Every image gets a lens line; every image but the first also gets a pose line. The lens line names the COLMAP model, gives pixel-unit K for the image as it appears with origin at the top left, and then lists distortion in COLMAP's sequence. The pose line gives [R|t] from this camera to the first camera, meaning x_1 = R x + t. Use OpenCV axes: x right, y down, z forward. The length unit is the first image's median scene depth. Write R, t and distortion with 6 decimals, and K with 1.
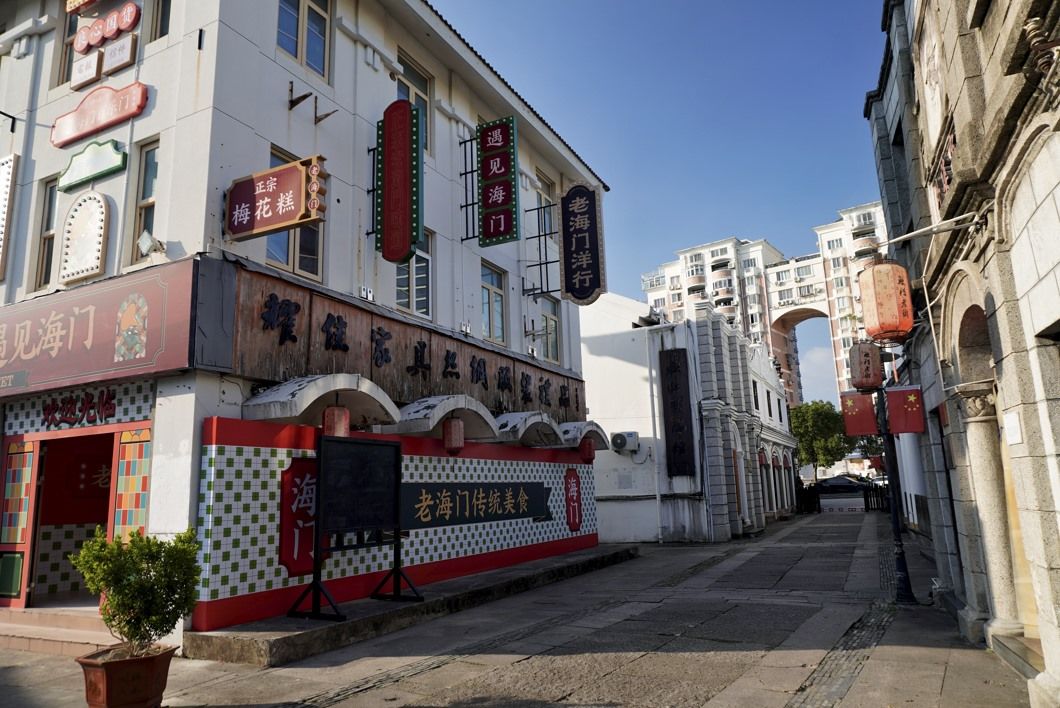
lens RADIAL K [[713.0, 0, 528.7], [0, 713.0, 352.0], [0, 0, 1]] dist [-0.048335, 0.035224]
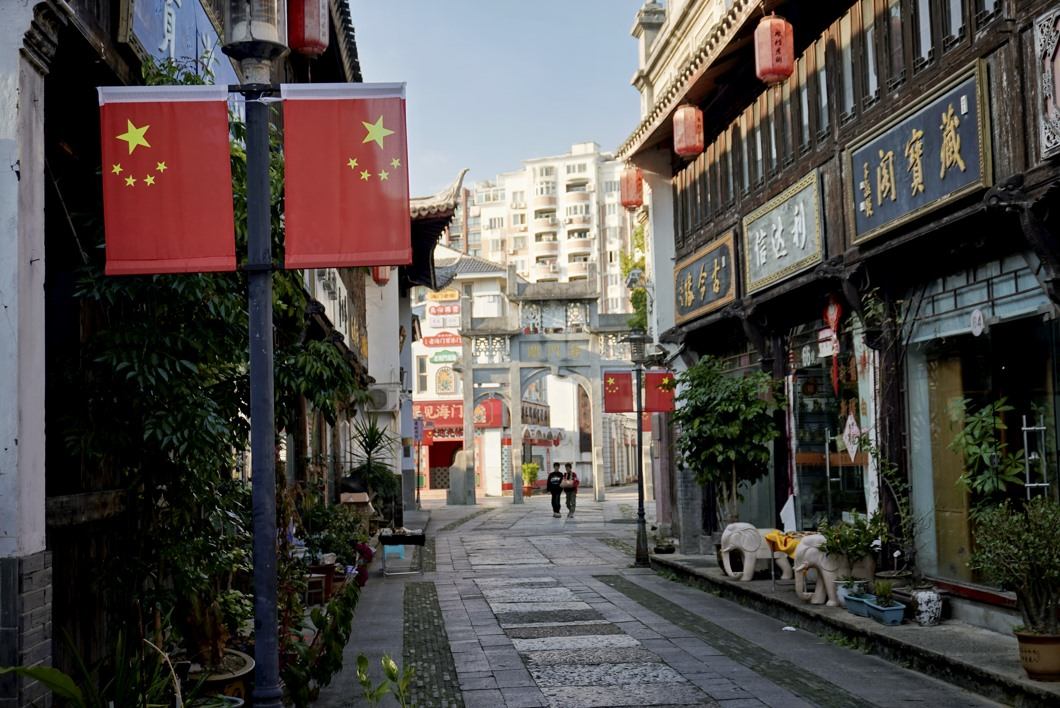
lens RADIAL K [[1326.0, 0, 527.2], [0, 1326.0, 358.3], [0, 0, 1]] dist [0.013928, 0.000000]
pose [[0.965611, 0.032461, 0.257958, -0.162136], [-0.061105, 0.992718, 0.103811, -0.081338], [-0.252710, -0.116004, 0.960563, -0.438731]]
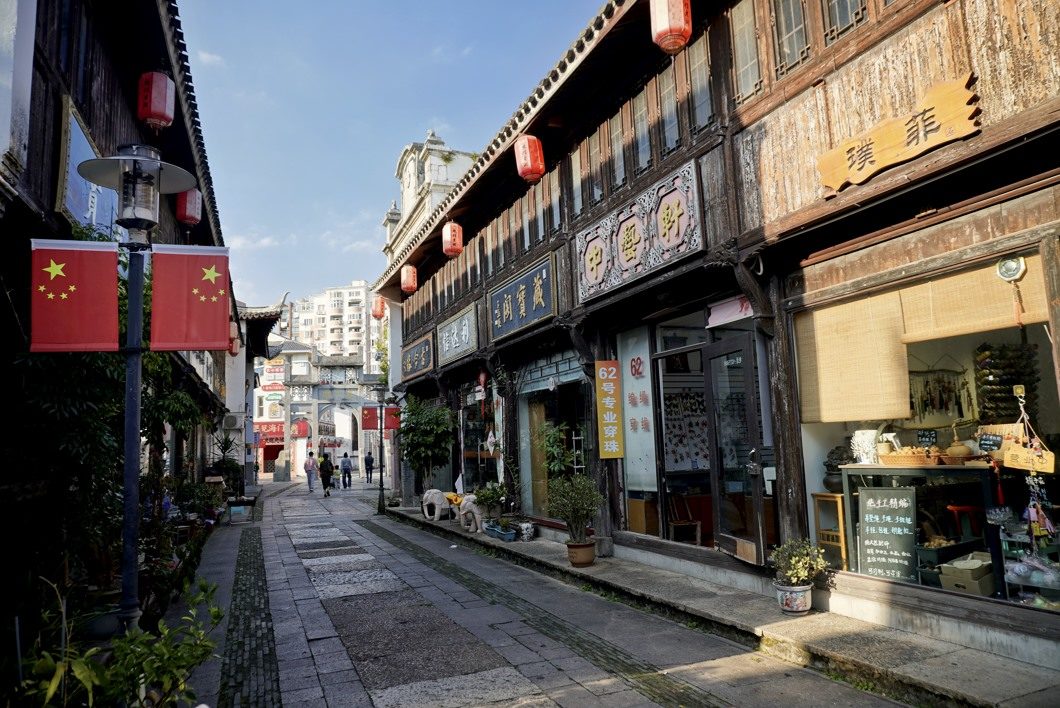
lens RADIAL K [[713.0, 0, 534.4], [0, 713.0, 355.2], [0, 0, 1]] dist [-0.048335, 0.035224]
pose [[0.854375, 0.070063, 0.514912, -0.157376], [-0.094719, 0.995267, 0.021741, -0.083107], [-0.510952, -0.067347, 0.856967, -0.441196]]
